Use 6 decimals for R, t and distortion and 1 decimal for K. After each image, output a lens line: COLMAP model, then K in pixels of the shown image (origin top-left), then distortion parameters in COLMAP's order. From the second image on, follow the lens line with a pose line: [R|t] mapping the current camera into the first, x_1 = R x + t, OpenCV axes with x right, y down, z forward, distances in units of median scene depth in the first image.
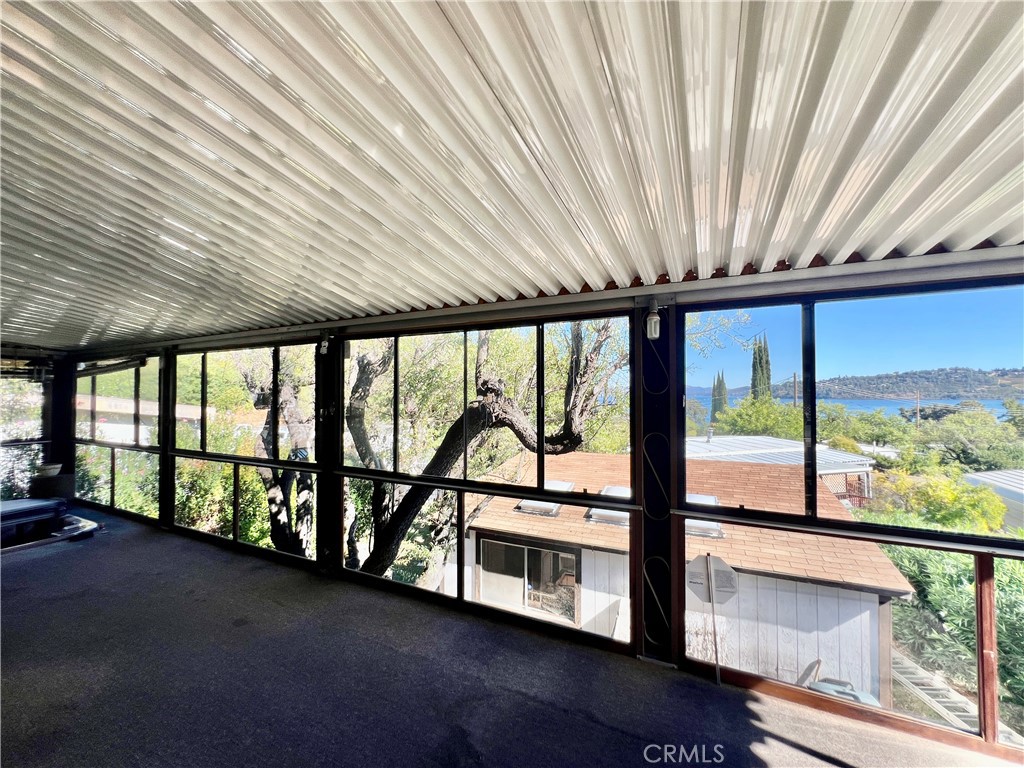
lens RADIAL K [[408.4, 0, 511.9], [0, 408.4, 387.1], [0, 0, 1]] dist [-0.001103, 0.000205]
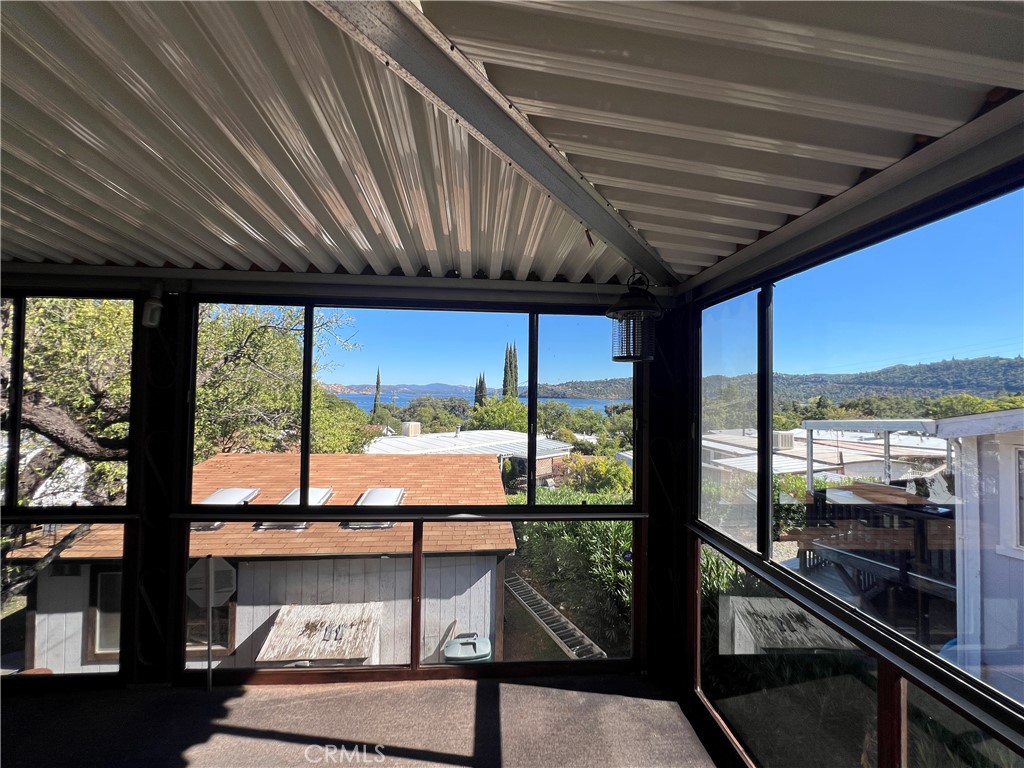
lens RADIAL K [[408.4, 0, 509.3], [0, 408.4, 386.7], [0, 0, 1]] dist [-0.001103, 0.000205]
pose [[0.866623, 0.022968, 0.498434, 0.271707], [-0.025168, 0.999681, -0.002308, -0.002201], [-0.498328, -0.010544, 0.866925, -0.079964]]
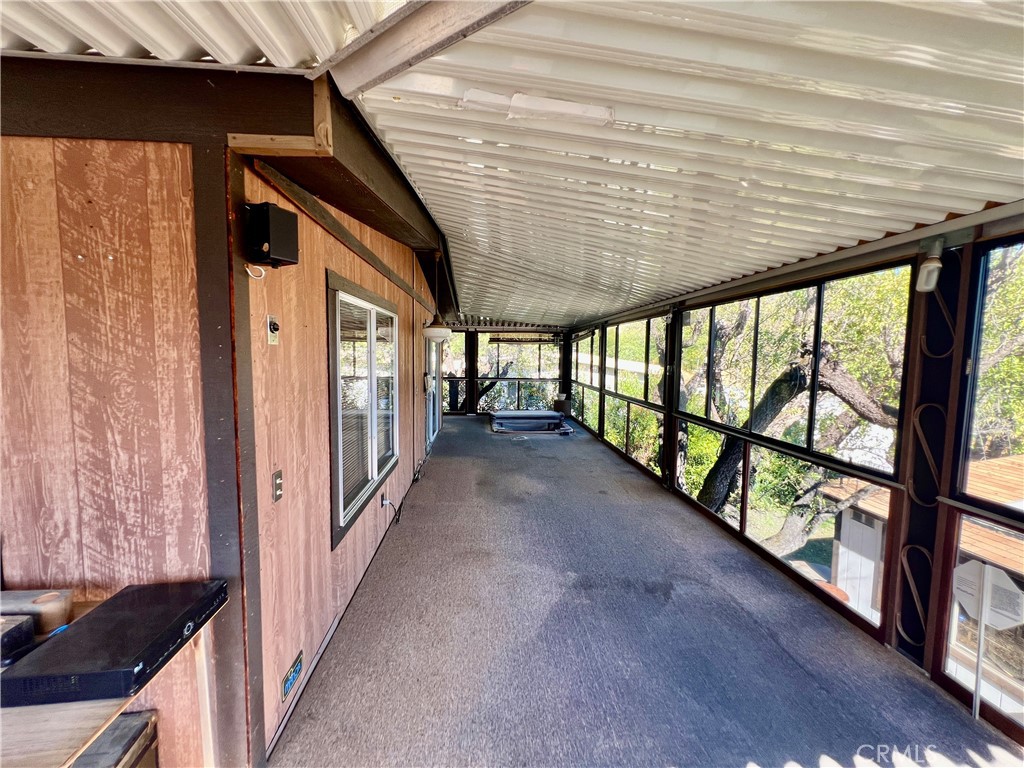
lens RADIAL K [[408.4, 0, 513.0], [0, 408.4, 385.8], [0, 0, 1]] dist [-0.001103, 0.000205]
pose [[0.511866, 0.077188, -0.855590, 0.299102], [0.000995, 0.995901, 0.090442, -0.000532], [0.859064, -0.047146, 0.509692, -0.075974]]
